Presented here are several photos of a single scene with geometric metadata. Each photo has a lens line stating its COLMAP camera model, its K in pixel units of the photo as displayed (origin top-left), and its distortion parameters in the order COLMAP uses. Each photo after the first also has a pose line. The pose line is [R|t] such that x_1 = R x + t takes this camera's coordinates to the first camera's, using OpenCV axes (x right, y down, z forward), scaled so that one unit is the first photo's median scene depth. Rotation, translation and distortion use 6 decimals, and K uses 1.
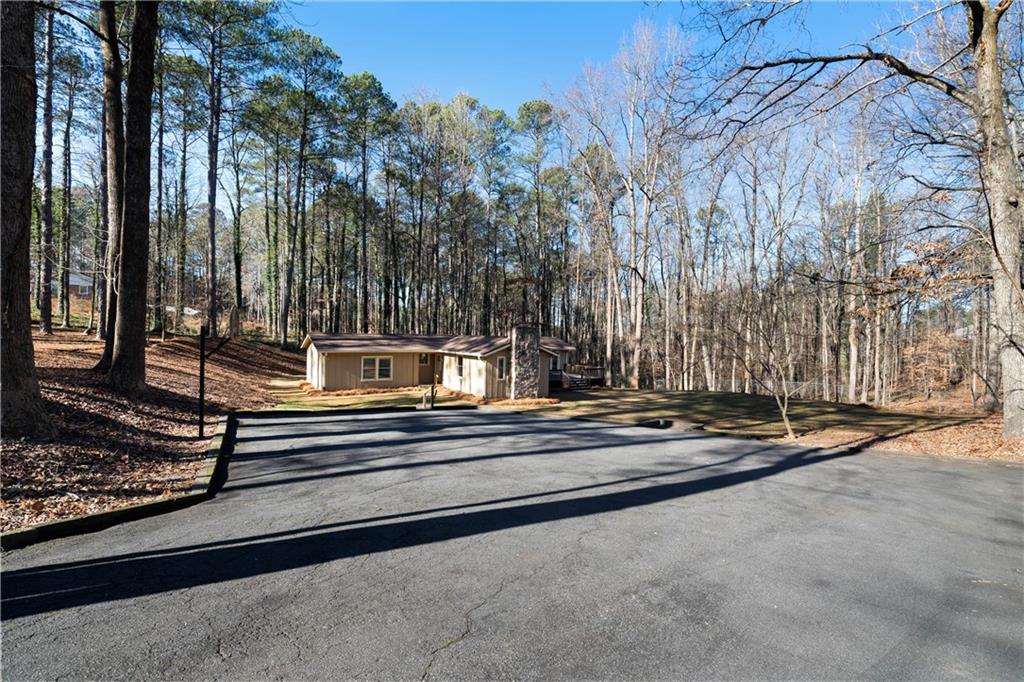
lens RADIAL K [[444.8, 0, 512.0], [0, 444.8, 341.0], [0, 0, 1]] dist [0.000047, 0.000026]
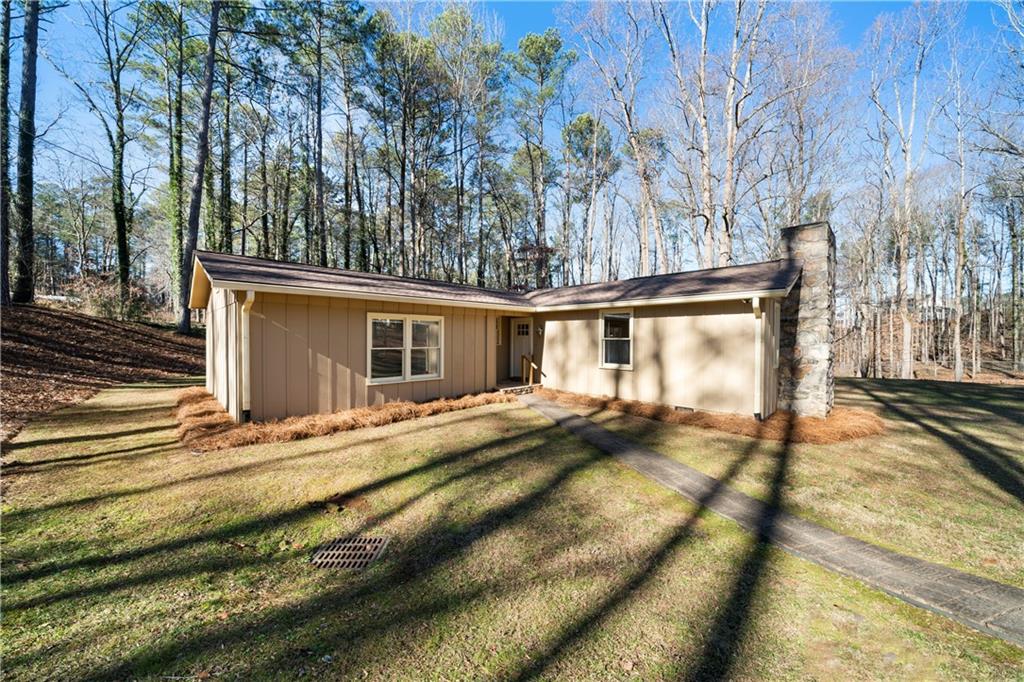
lens RADIAL K [[363.2, 0, 512.0], [0, 363.2, 341.0], [0, 0, 1]] dist [-0.000124, -0.000053]
pose [[0.981063, -0.018347, 0.192816, -0.265228], [0.018141, 0.999831, 0.002834, 0.053567], [-0.192835, 0.000717, 0.981231, 0.657339]]
